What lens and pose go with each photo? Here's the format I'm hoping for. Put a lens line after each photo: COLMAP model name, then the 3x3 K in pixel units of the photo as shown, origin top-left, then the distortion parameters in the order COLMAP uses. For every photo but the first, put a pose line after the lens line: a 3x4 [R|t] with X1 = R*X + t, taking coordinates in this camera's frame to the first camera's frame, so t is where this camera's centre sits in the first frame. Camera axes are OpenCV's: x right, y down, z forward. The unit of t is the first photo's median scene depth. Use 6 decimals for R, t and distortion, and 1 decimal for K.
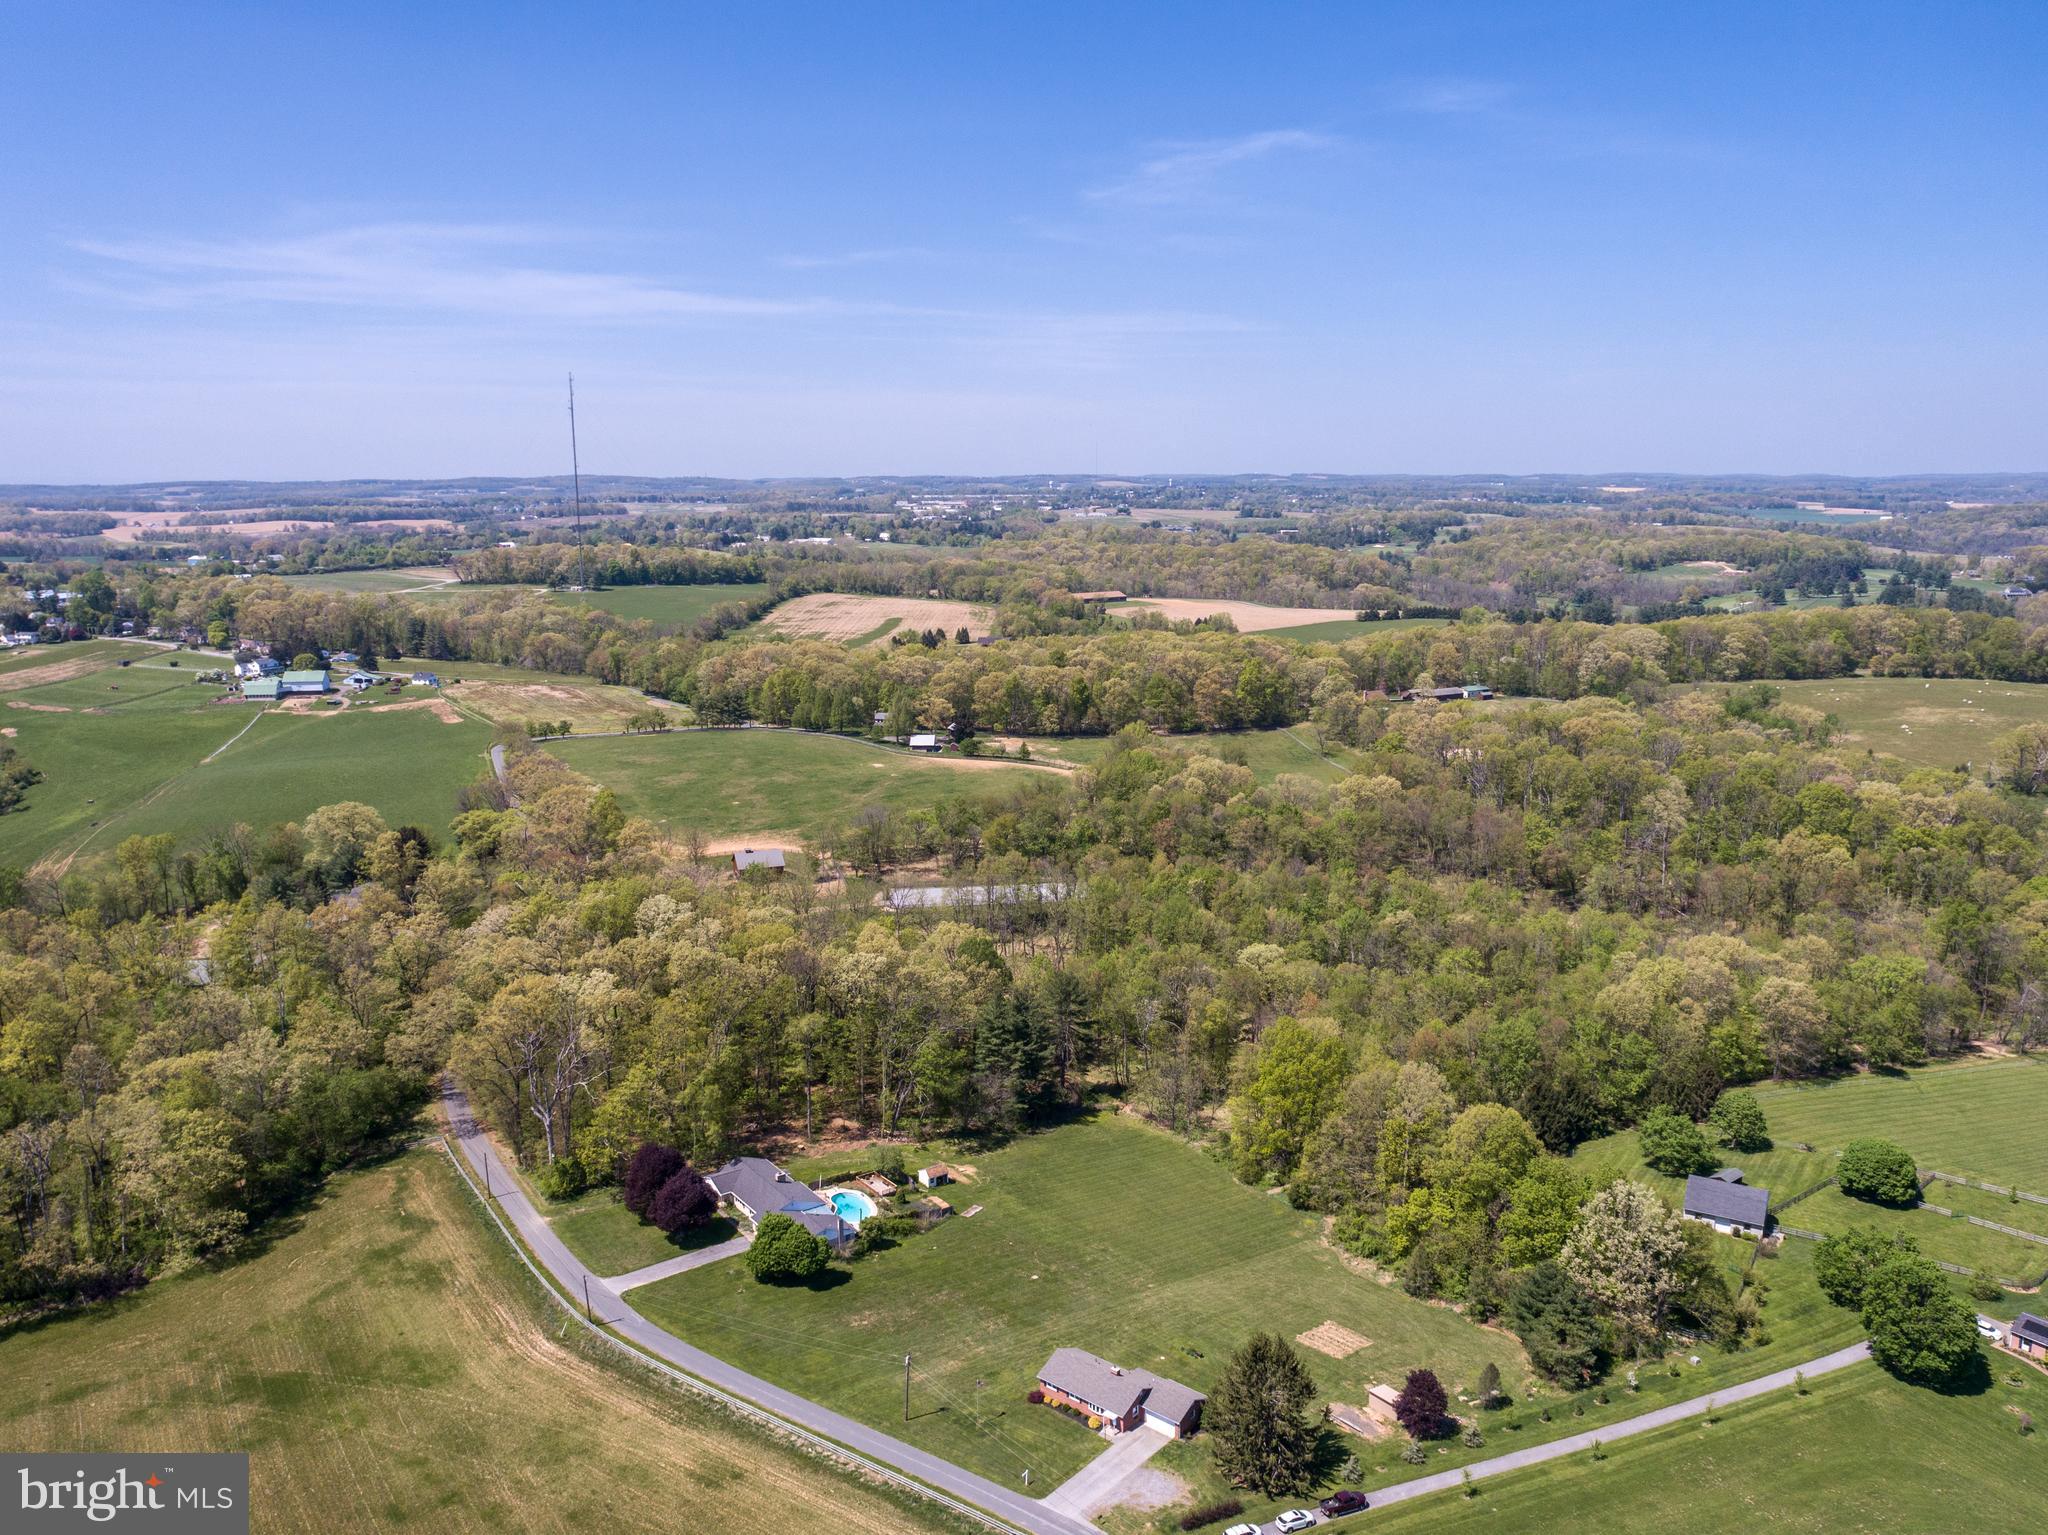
lens RADIAL K [[1547.9, 0, 1024.0], [0, 1547.9, 767.5], [0, 0, 1]] dist [0.010683, 0.004383]
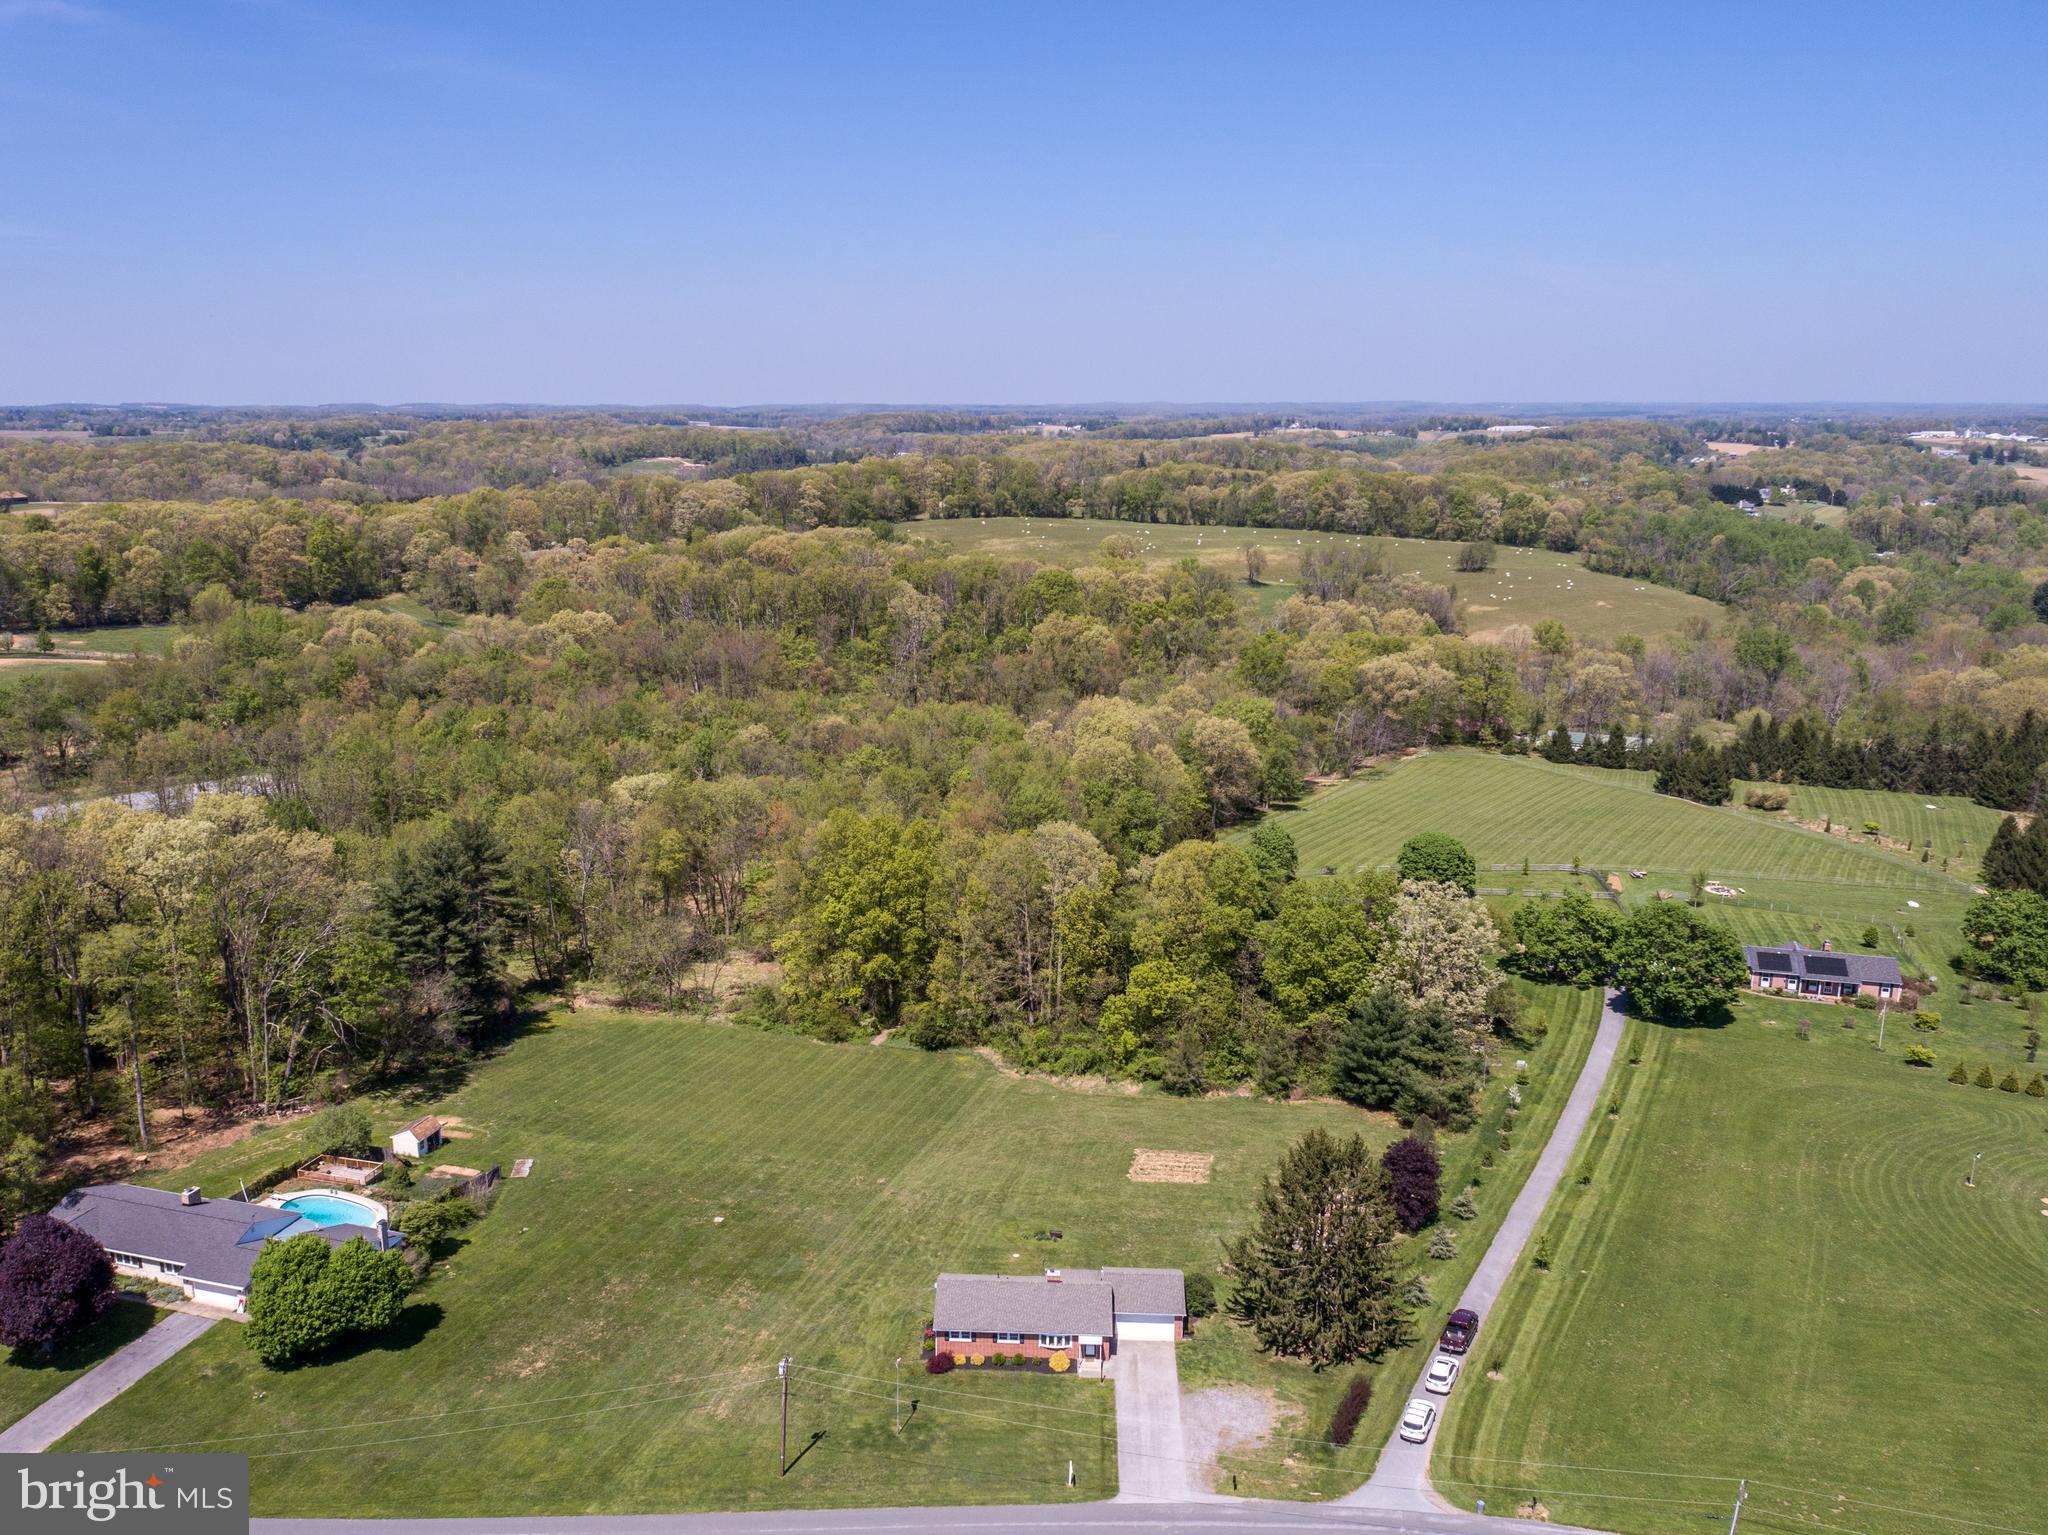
lens RADIAL K [[1639.2, 0, 959.3], [0, 1639.2, 822.7], [0, 0, 1]] dist [-0.020754, 0.005891]
pose [[0.804895, -0.147385, 0.574823, -0.267952], [0.111711, 0.988980, 0.097151, 0.117282], [-0.582807, -0.013982, 0.812490, 0.408790]]
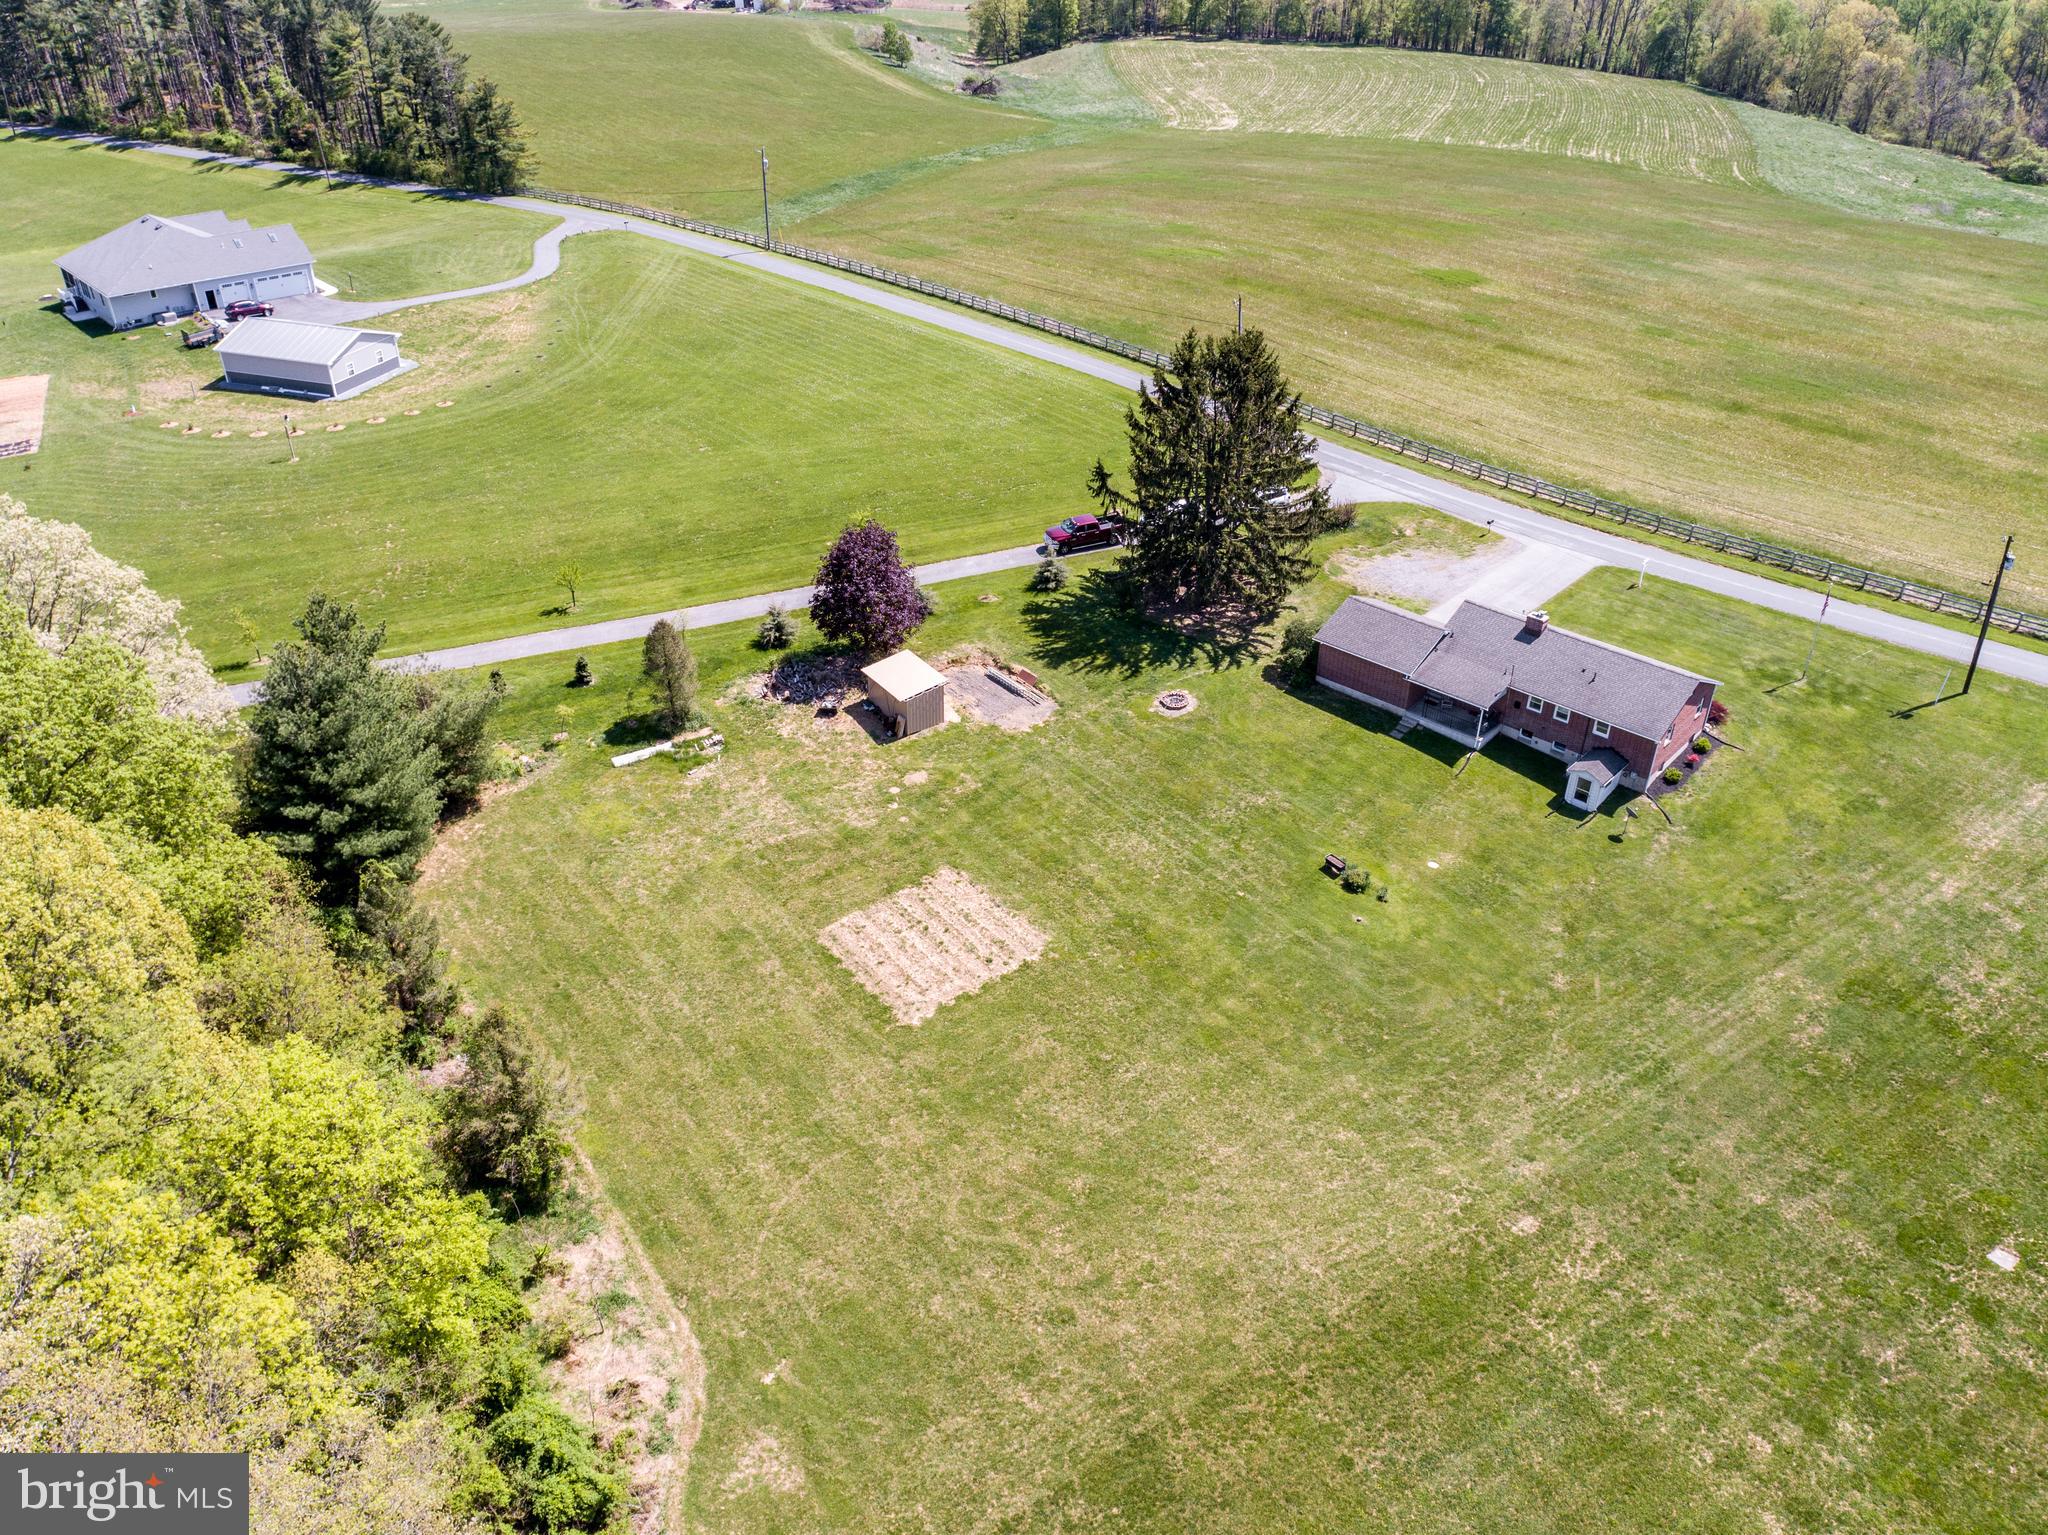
lens RADIAL K [[1561.2, 0, 1023.5], [0, 1561.2, 774.9], [0, 0, 1]] dist [-0.020852, 0.012319]
pose [[-0.999316, -0.025096, 0.027170, 0.158754], [0.000225, 0.730439, 0.682977, 0.100951], [-0.036986, 0.682516, -0.729934, 1.127427]]
